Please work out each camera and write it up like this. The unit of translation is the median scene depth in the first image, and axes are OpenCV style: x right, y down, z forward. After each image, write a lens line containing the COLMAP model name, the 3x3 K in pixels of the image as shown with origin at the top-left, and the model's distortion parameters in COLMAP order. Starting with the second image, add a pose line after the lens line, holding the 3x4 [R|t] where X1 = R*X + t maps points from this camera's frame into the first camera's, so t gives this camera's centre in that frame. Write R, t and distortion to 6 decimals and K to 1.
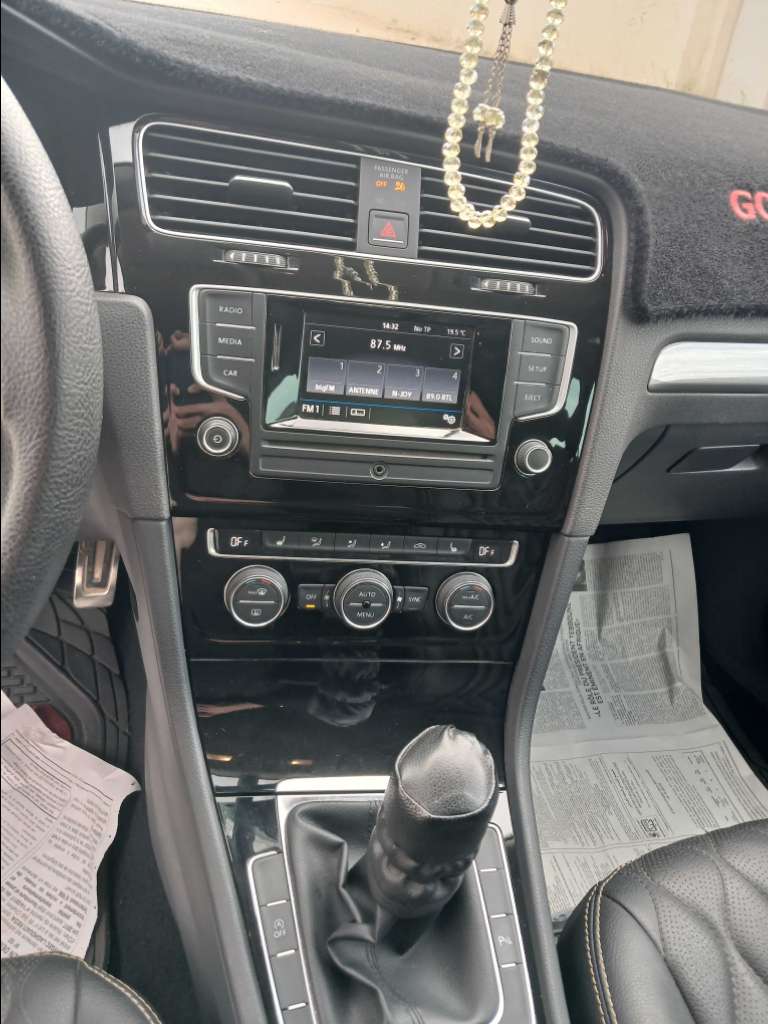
lens RADIAL K [[873.2, 0, 384.0], [0, 873.2, 512.0], [0, 0, 1]] dist [-0.001612, -0.002908]
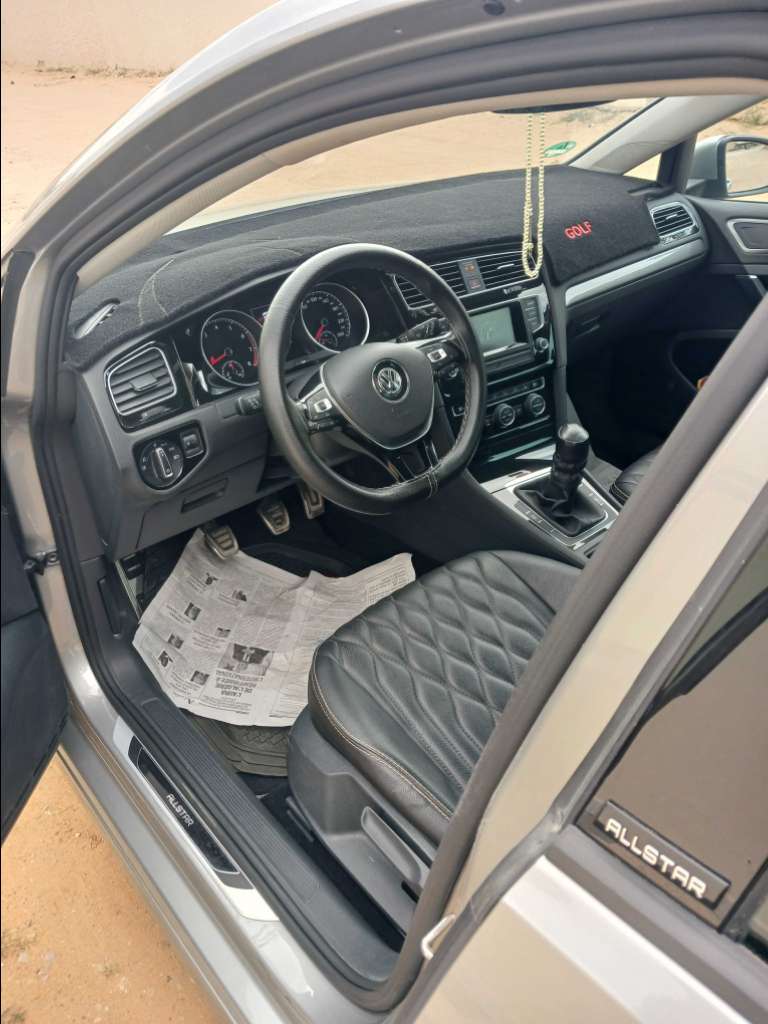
lens RADIAL K [[873.2, 0, 384.0], [0, 873.2, 512.0], [0, 0, 1]] dist [-0.001612, -0.002908]
pose [[0.897544, -0.374723, 0.232374, -1.076352], [0.374230, 0.926096, 0.047946, 0.107529], [-0.233167, 0.043927, 0.971444, -1.486331]]
